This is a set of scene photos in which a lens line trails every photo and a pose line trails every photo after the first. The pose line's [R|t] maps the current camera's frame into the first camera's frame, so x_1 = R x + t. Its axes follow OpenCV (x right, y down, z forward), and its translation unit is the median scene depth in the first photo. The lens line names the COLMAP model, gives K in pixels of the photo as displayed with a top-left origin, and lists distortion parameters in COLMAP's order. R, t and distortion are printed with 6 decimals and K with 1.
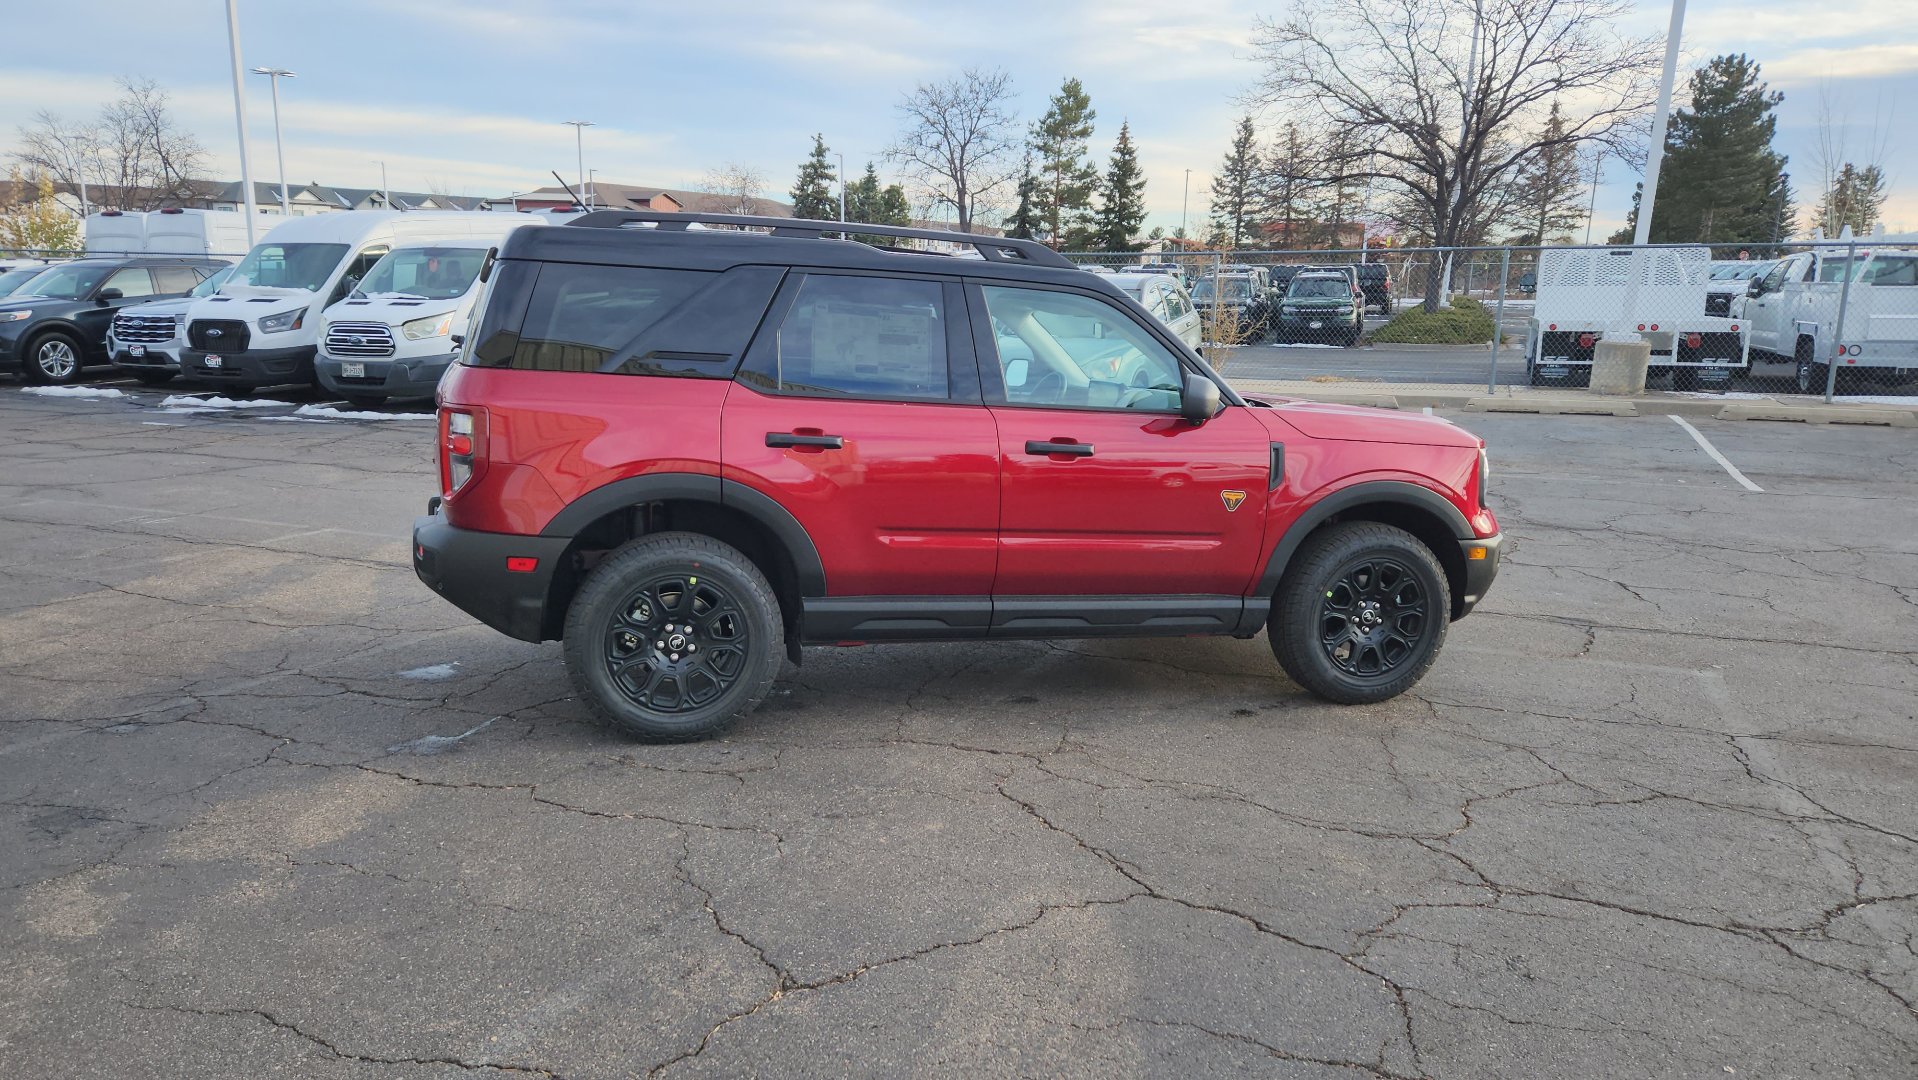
lens RADIAL K [[1275.3, 0, 922.5], [0, 1275.3, 539.9], [0, 0, 1]] dist [0.078351, -0.065393]
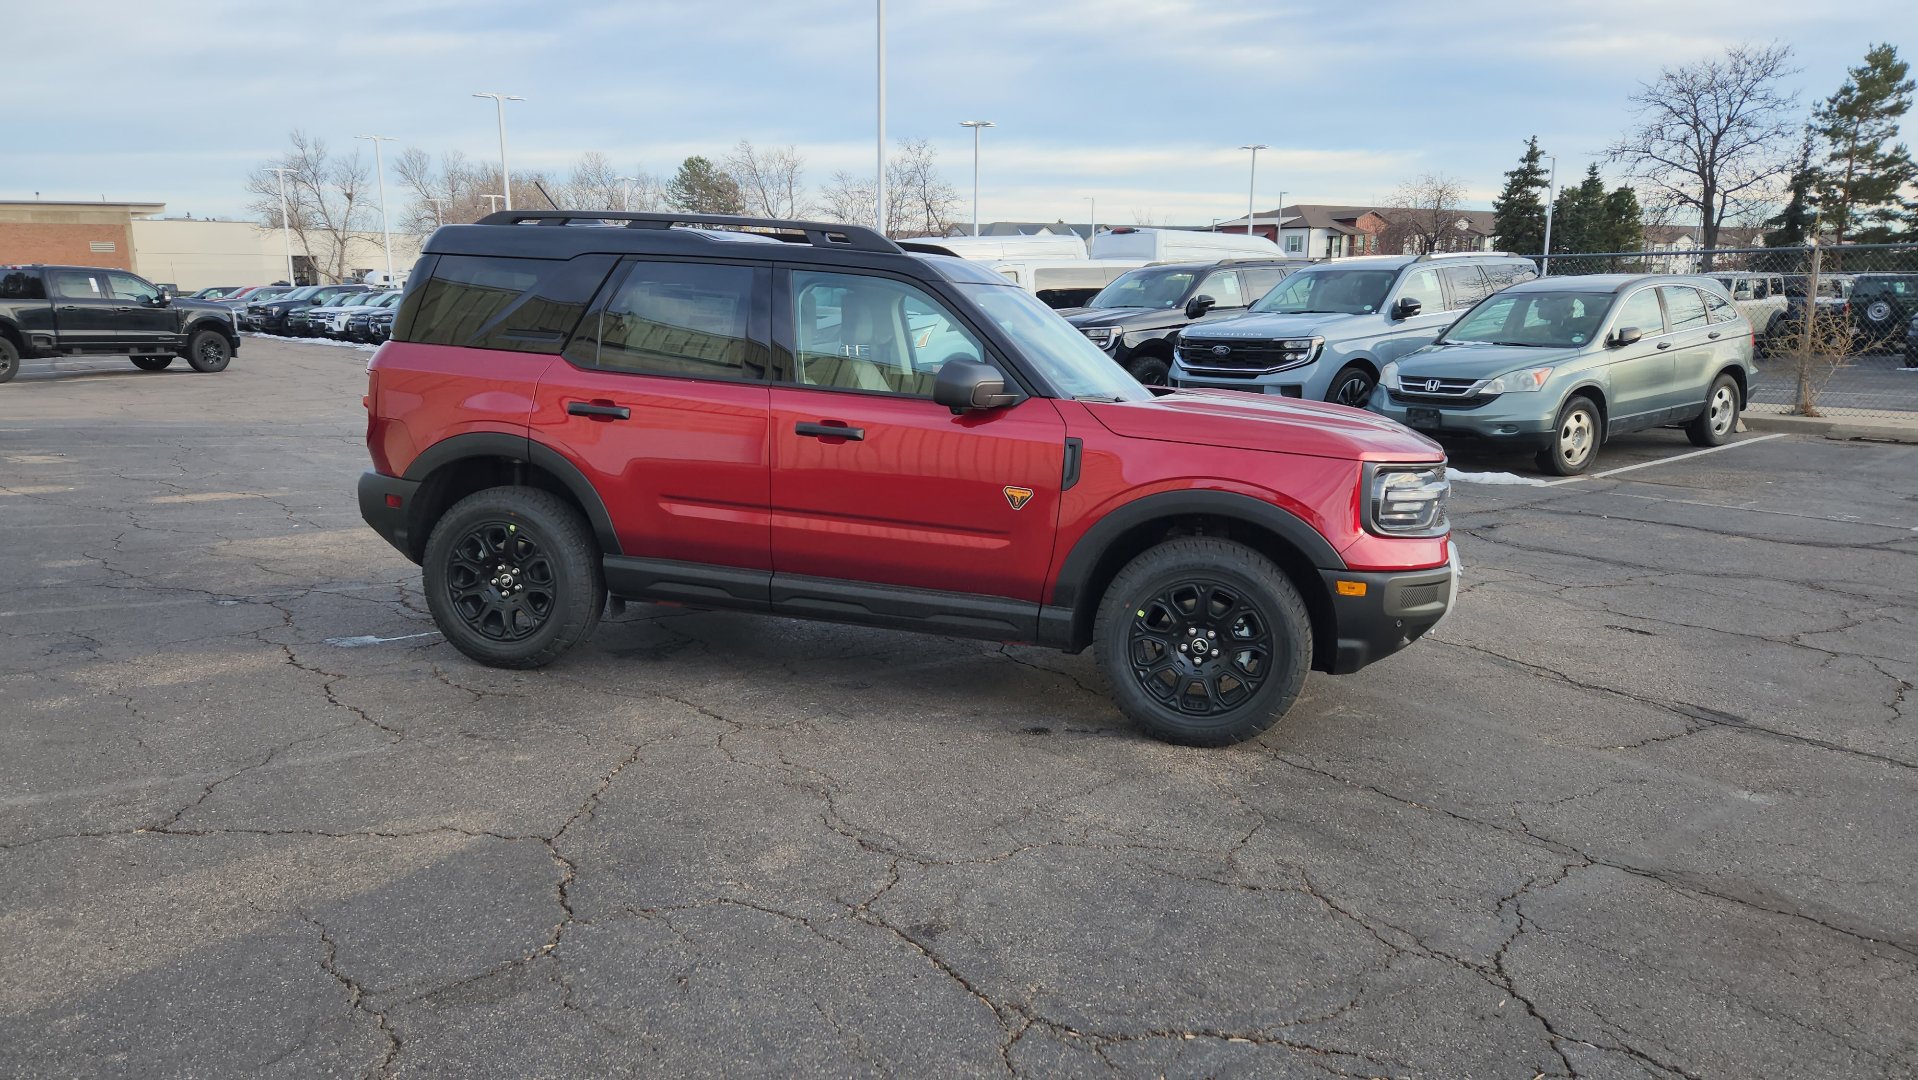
lens RADIAL K [[1273.9, 0, 929.5], [0, 1273.9, 537.9], [0, 0, 1]] dist [0.065580, -0.049113]
pose [[0.861471, 0.084355, -0.500751, 0.094698], [-0.093681, 0.995581, 0.006548, -0.000268], [0.499090, 0.041270, 0.865567, 0.024738]]
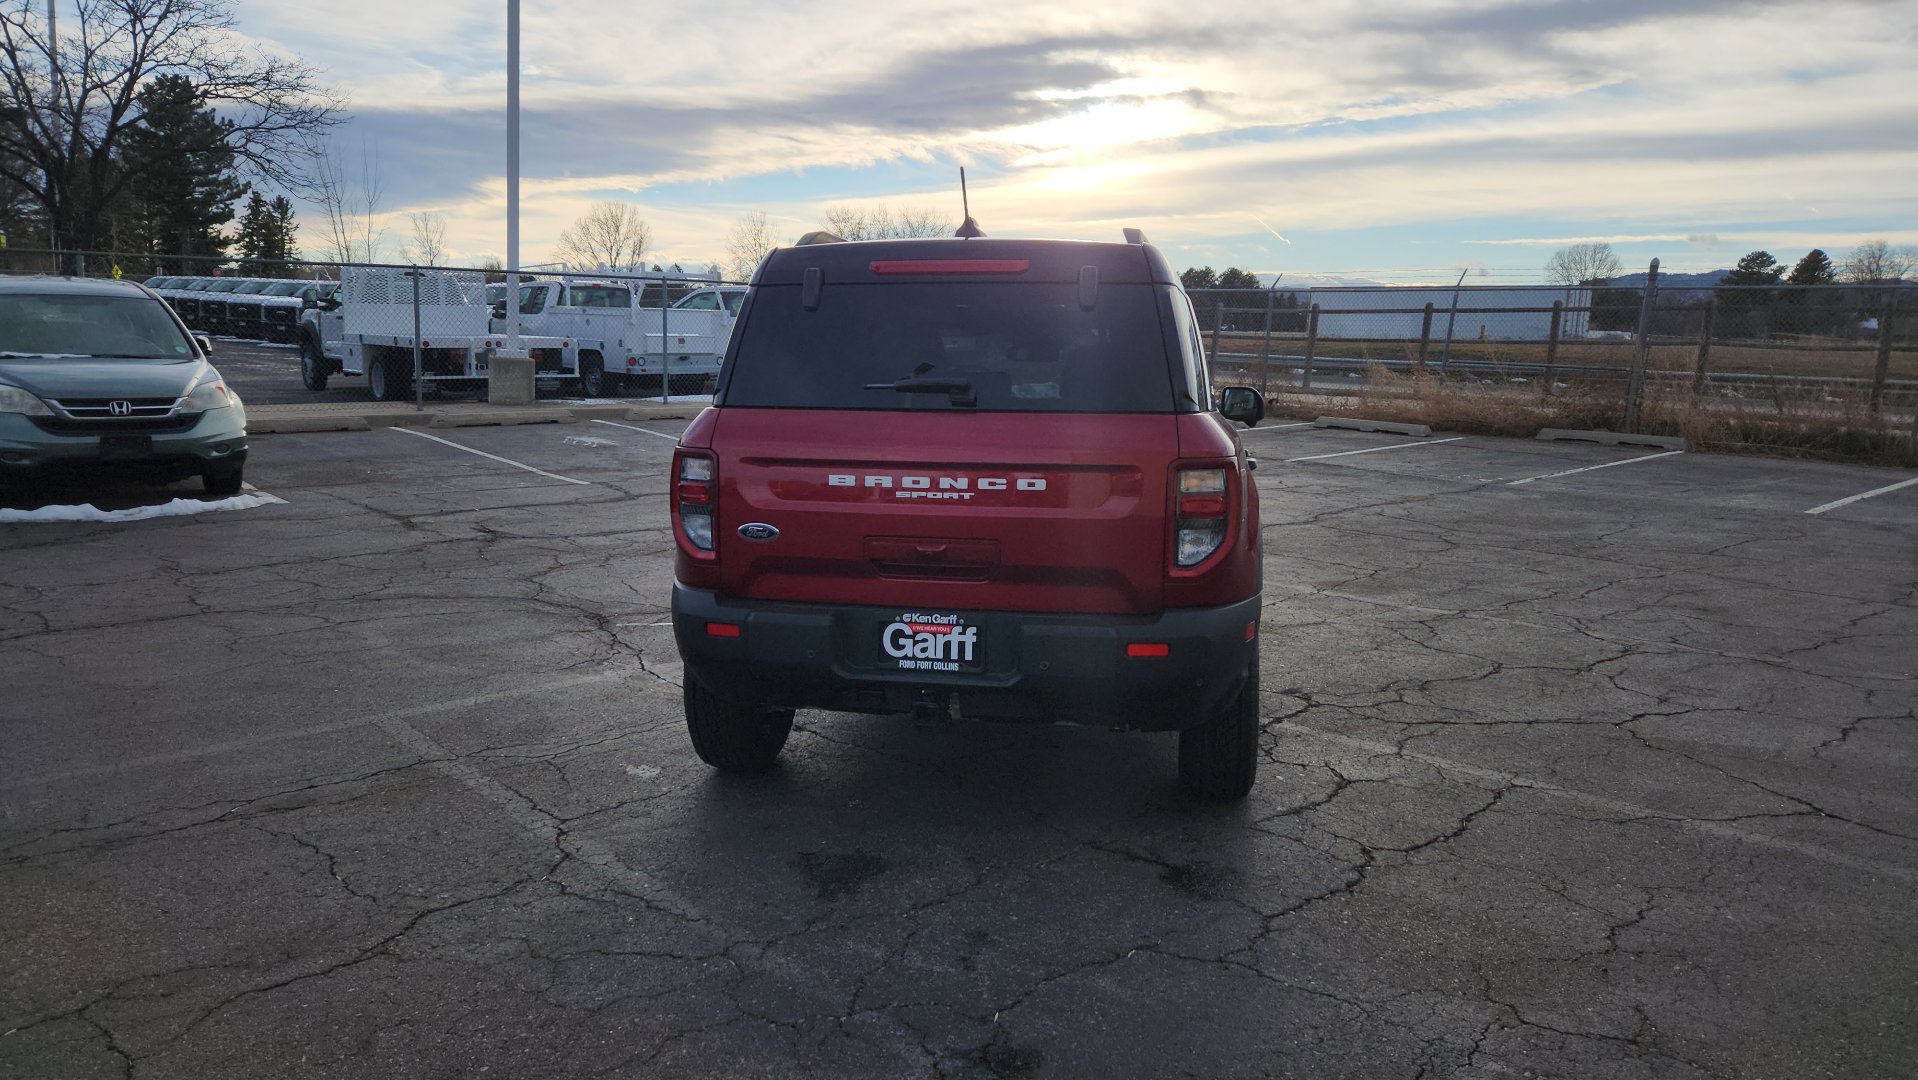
lens RADIAL K [[1275.8, 0, 926.7], [0, 1275.8, 530.2], [0, 0, 1]] dist [0.073158, -0.053602]
pose [[0.444843, -0.141120, 0.884421, -0.150051], [0.155789, 0.984646, 0.078754, -0.019458], [-0.881955, 0.102750, 0.459998, 0.099583]]
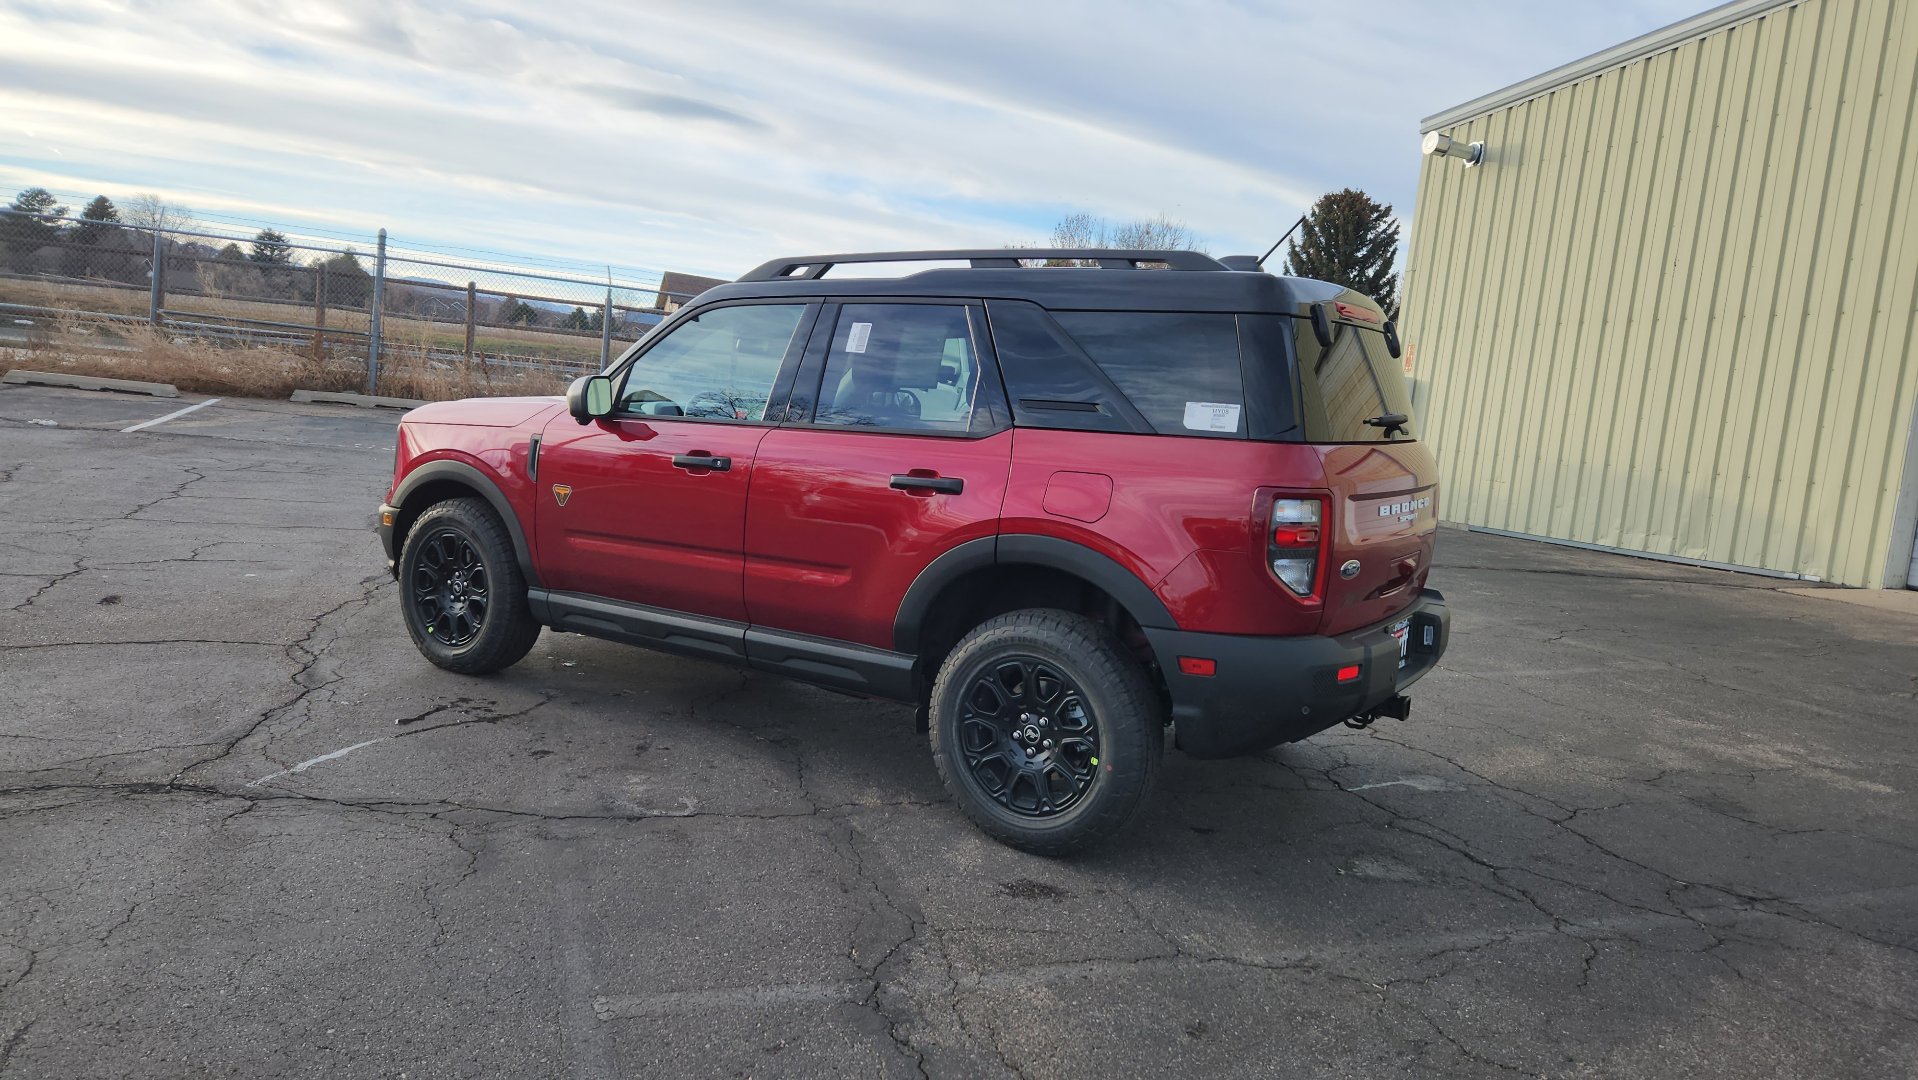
lens RADIAL K [[1276.9, 0, 913.0], [0, 1276.9, 530.7], [0, 0, 1]] dist [0.076676, -0.062931]
pose [[-0.641453, -0.166987, 0.748768, -0.117327], [0.044203, 0.966356, 0.253380, -0.045829], [-0.765887, 0.195629, -0.612491, 0.259197]]
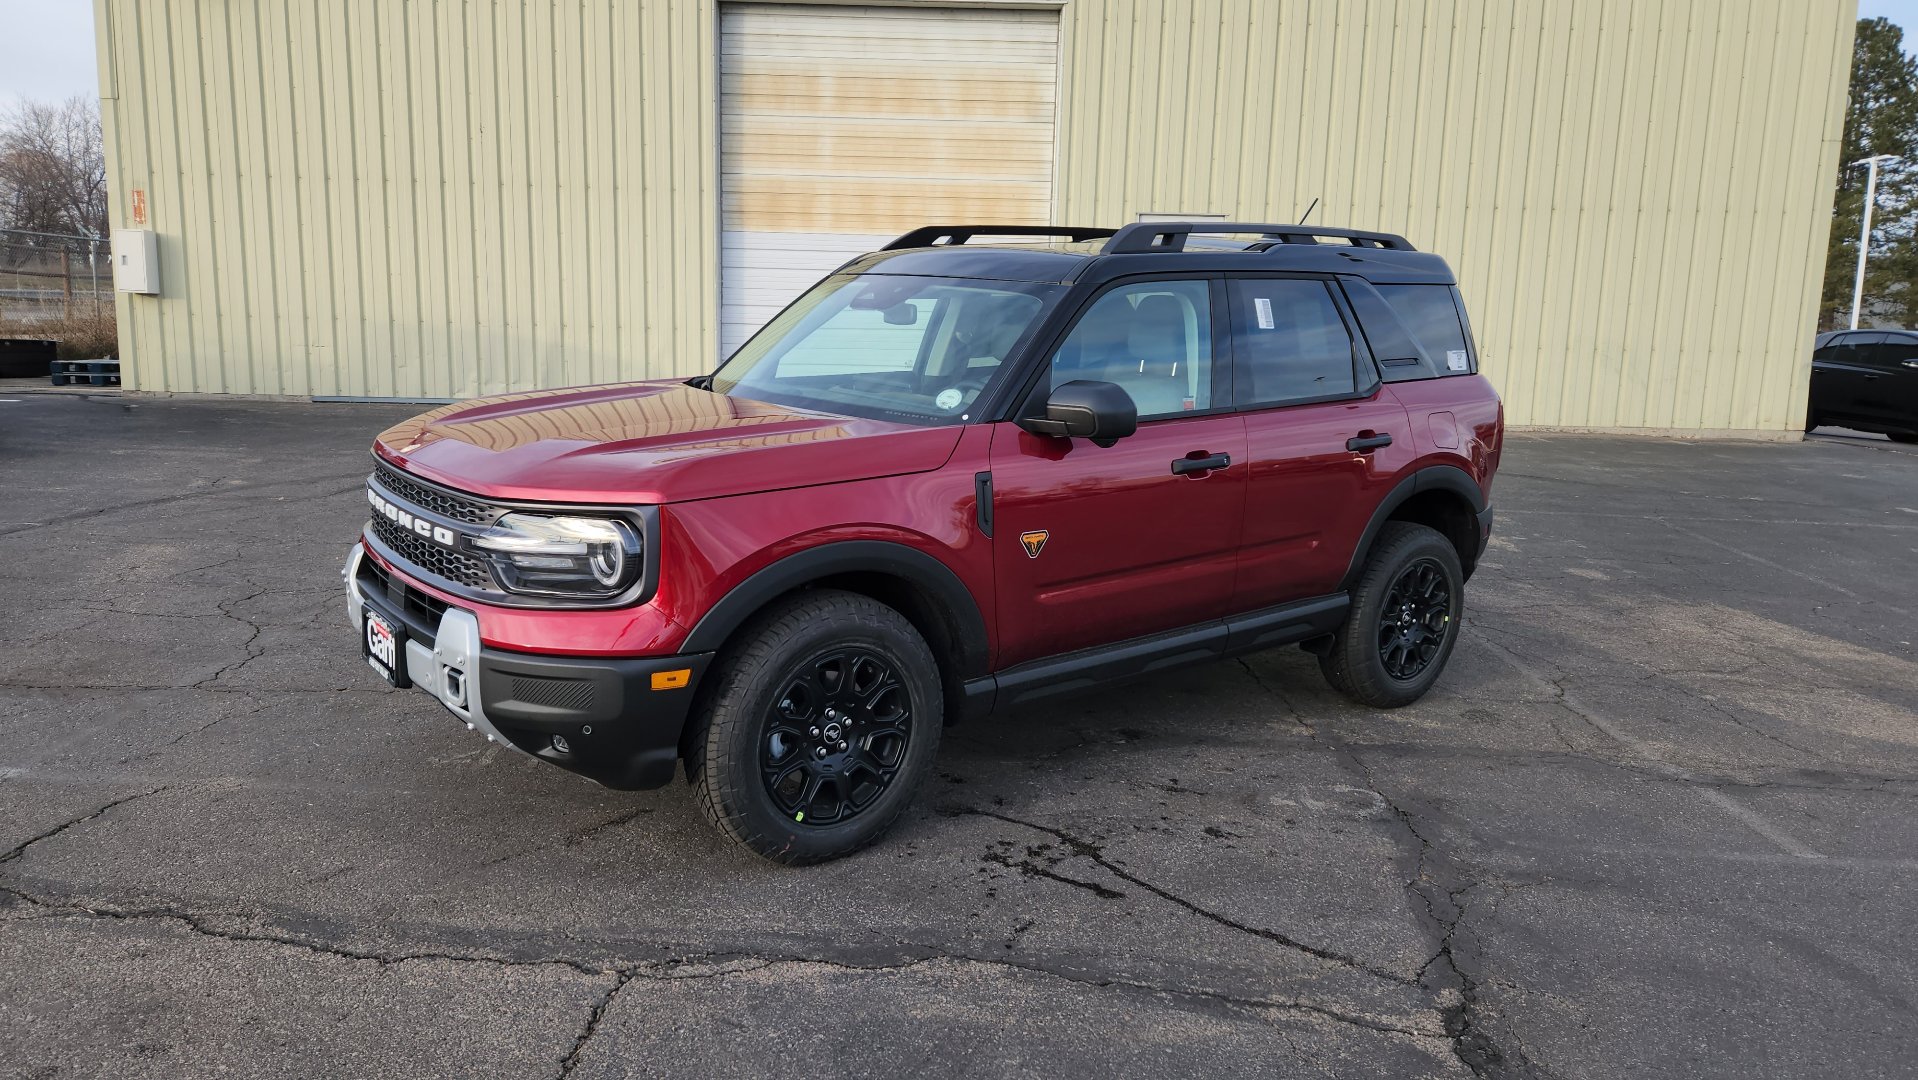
lens RADIAL K [[1299.6, 0, 909.2], [0, 1299.6, 536.3], [0, 0, 1]] dist [0.077261, -0.071990]
pose [[-0.924991, 0.009221, -0.379878, 0.072408], [-0.127908, 0.933812, 0.334117, -0.051231], [0.357815, 0.357645, -0.862588, 0.292365]]
